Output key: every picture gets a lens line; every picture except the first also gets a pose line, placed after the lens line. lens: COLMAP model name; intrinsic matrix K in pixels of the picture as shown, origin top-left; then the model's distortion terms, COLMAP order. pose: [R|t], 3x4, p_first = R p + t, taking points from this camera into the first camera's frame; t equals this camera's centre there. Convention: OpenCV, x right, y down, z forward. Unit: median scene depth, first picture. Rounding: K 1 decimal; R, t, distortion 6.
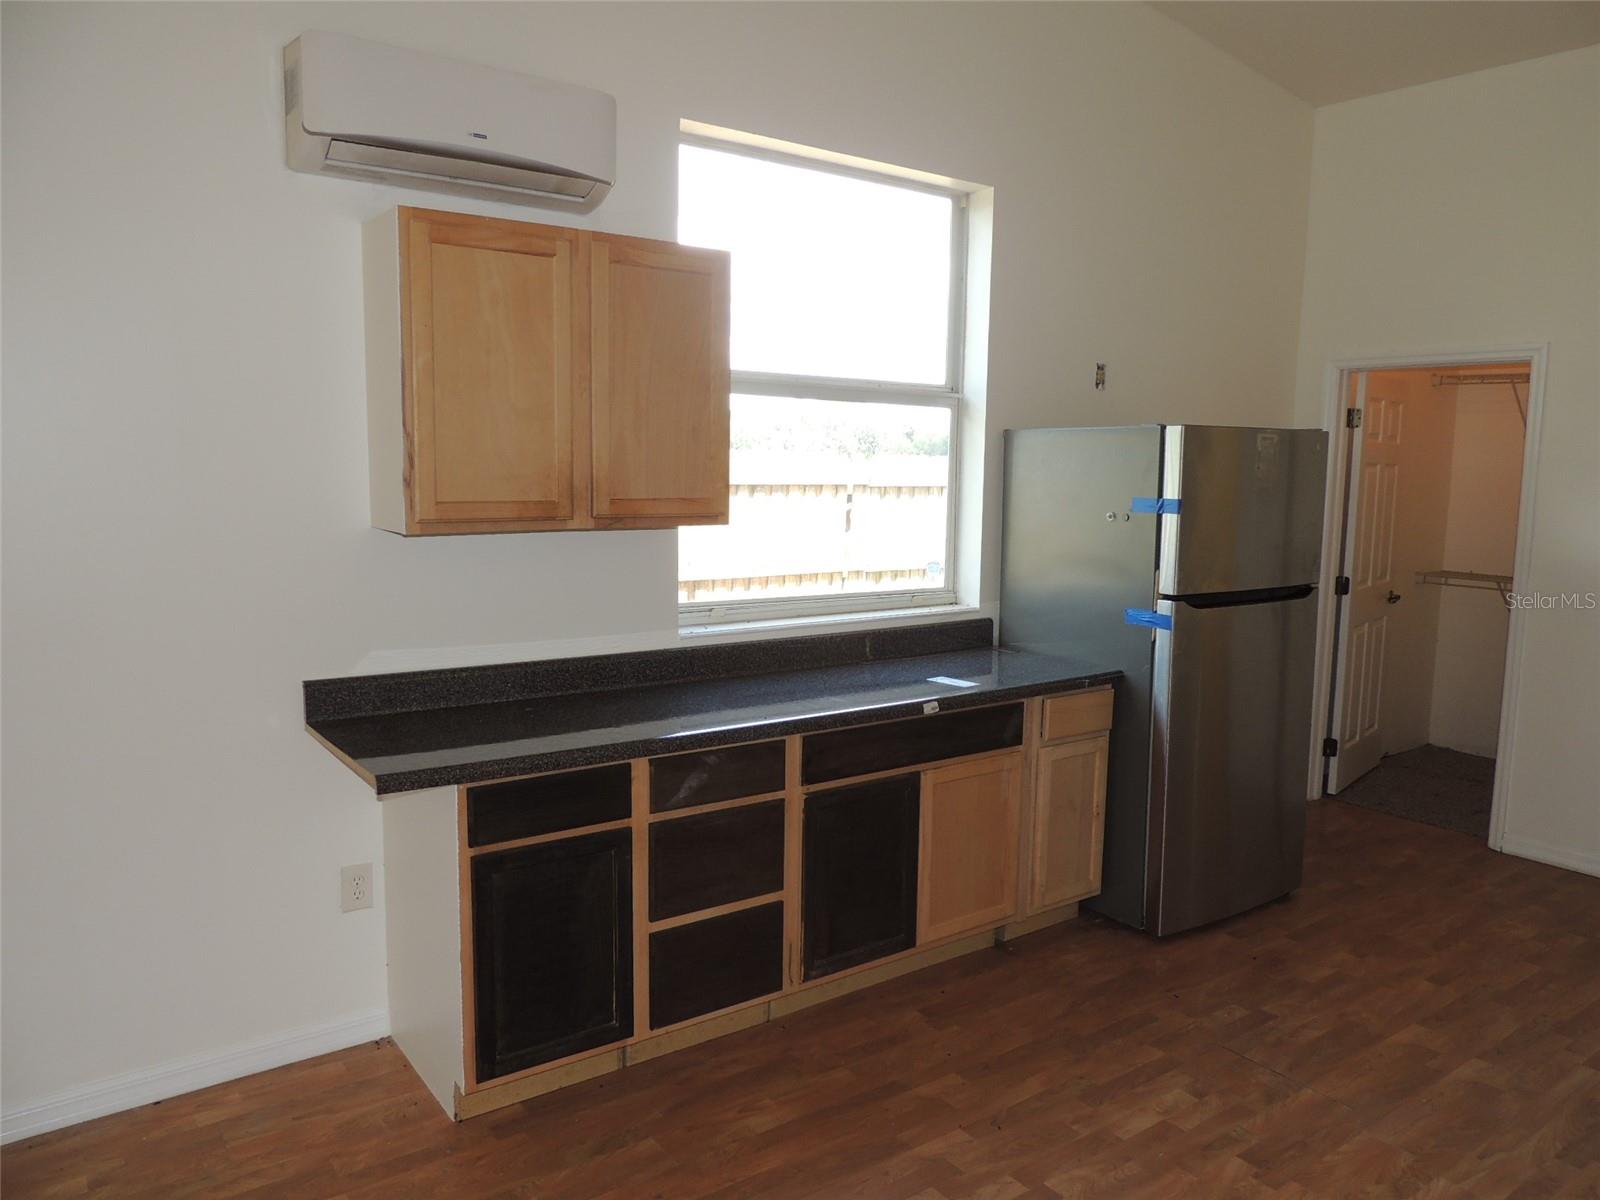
lens RADIAL K [[1144.5, 0, 808.6], [0, 1144.5, 600.1], [0, 0, 1]] dist [-0.017716, -0.000413]
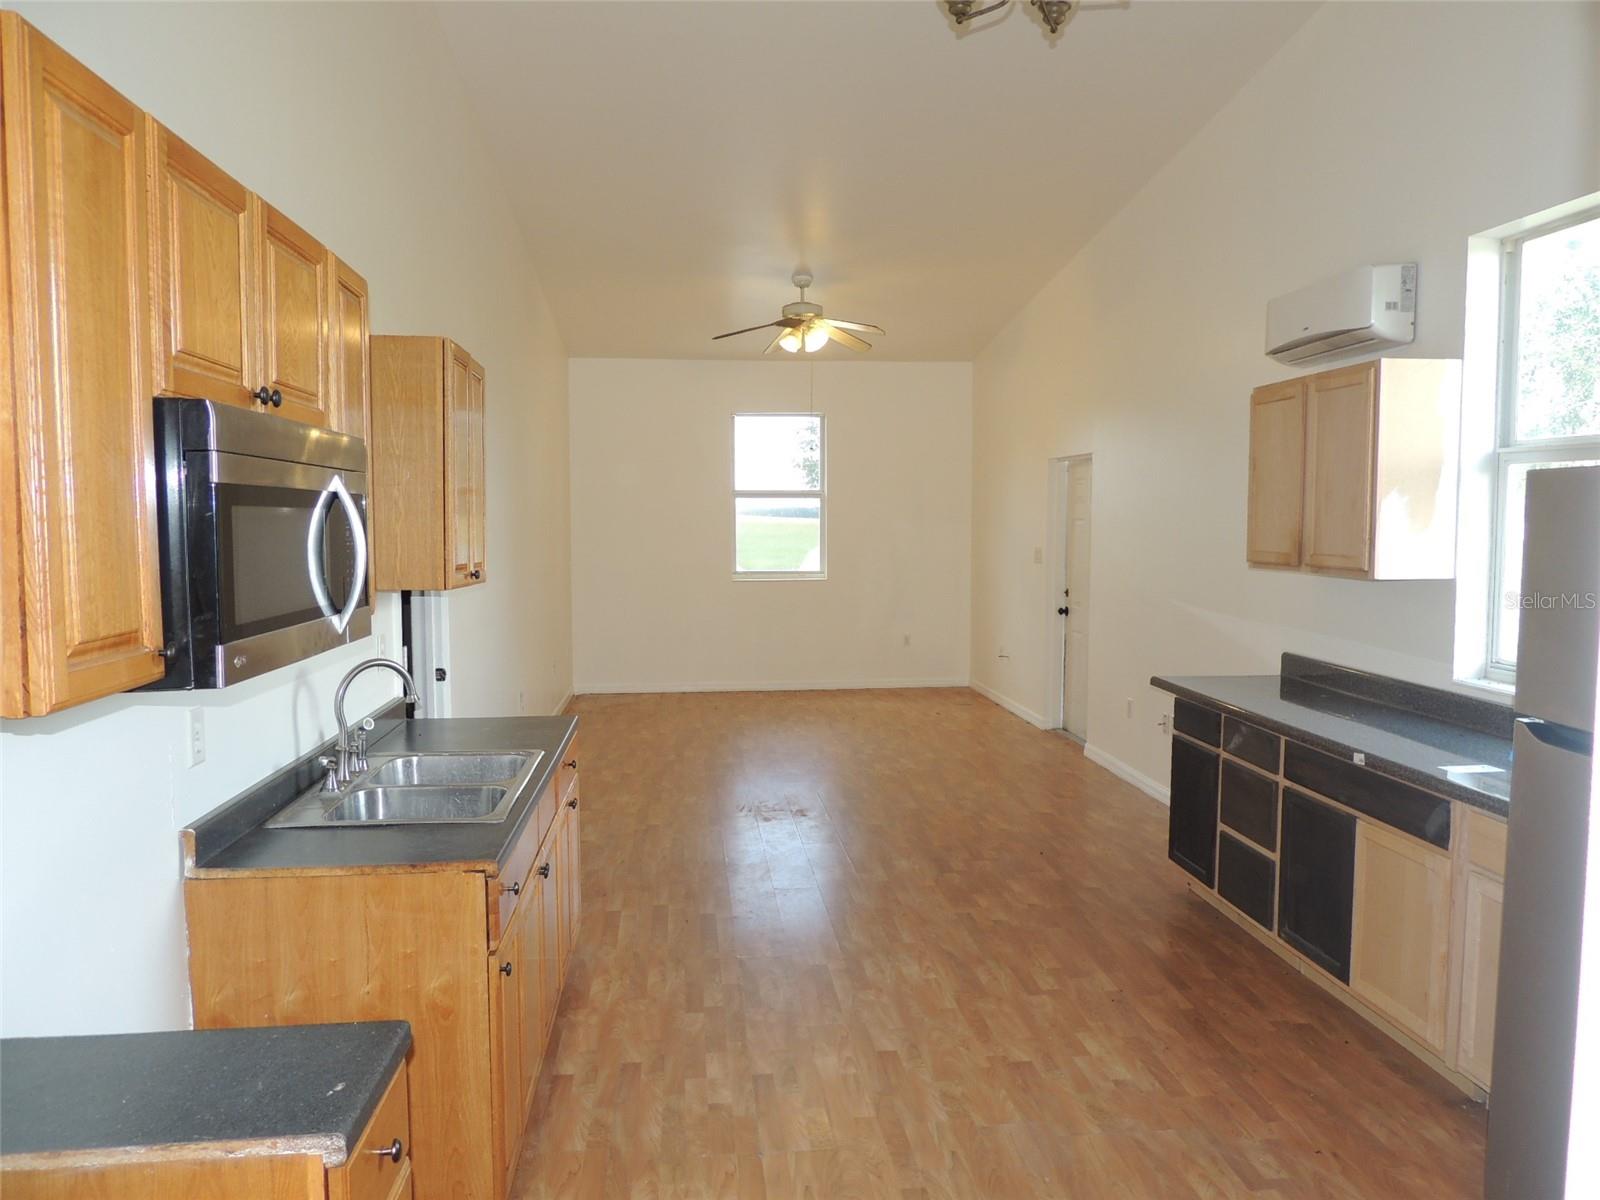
lens RADIAL K [[1144.5, 0, 808.6], [0, 1144.5, 600.1], [0, 0, 1]] dist [-0.017716, -0.000413]
pose [[-0.503796, 0.045788, -0.862608, 1.222854], [-0.115569, 0.986044, 0.119837, -0.112898], [0.856057, 0.160064, -0.491474, 1.029456]]
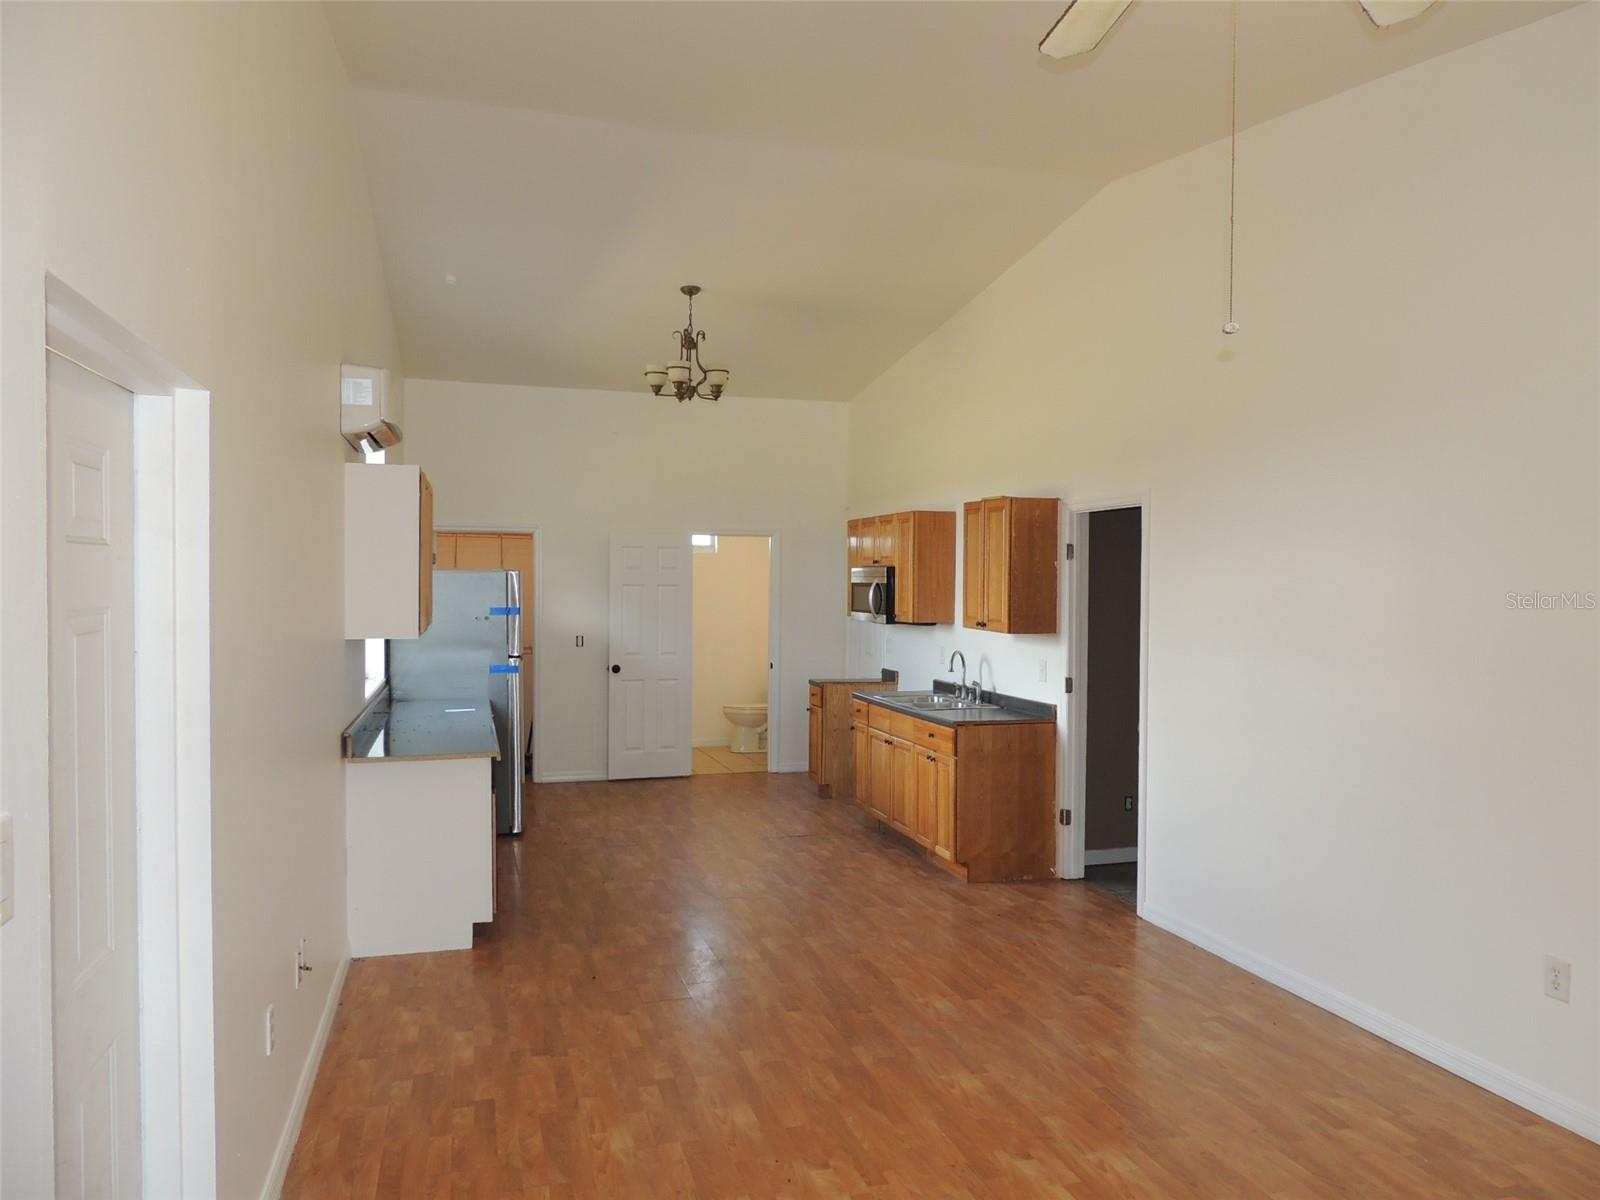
lens RADIAL K [[1144.5, 0, 808.6], [0, 1144.5, 600.1], [0, 0, 1]] dist [-0.017716, -0.000413]
pose [[0.340462, -0.030267, 0.939771, -1.488057], [0.115035, 0.993314, -0.009684, -0.024170], [-0.933195, 0.111403, 0.341668, -0.181692]]
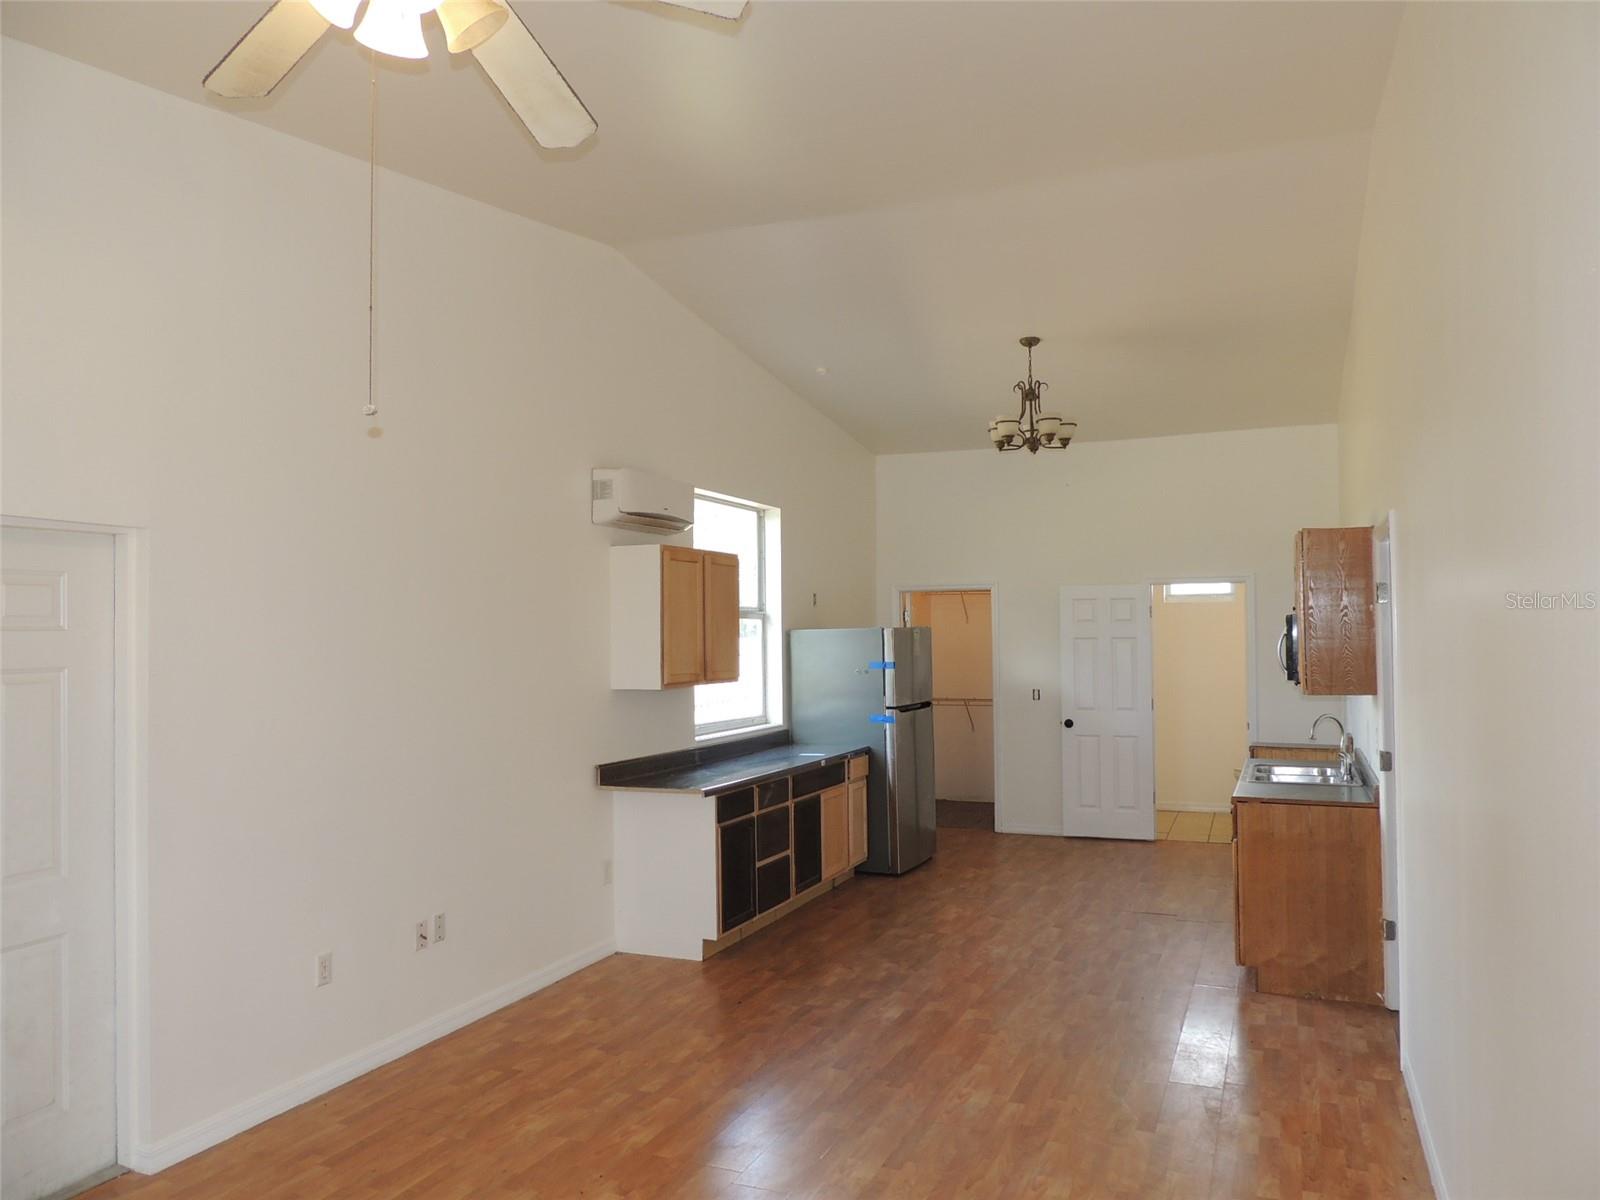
lens RADIAL K [[1144.5, 0, 808.6], [0, 1144.5, 600.1], [0, 0, 1]] dist [-0.017716, -0.000413]
pose [[0.858461, -0.010238, 0.512777, -0.982667], [0.087291, 0.988130, -0.126409, 0.059615], [-0.505397, 0.153278, 0.849164, -0.825305]]
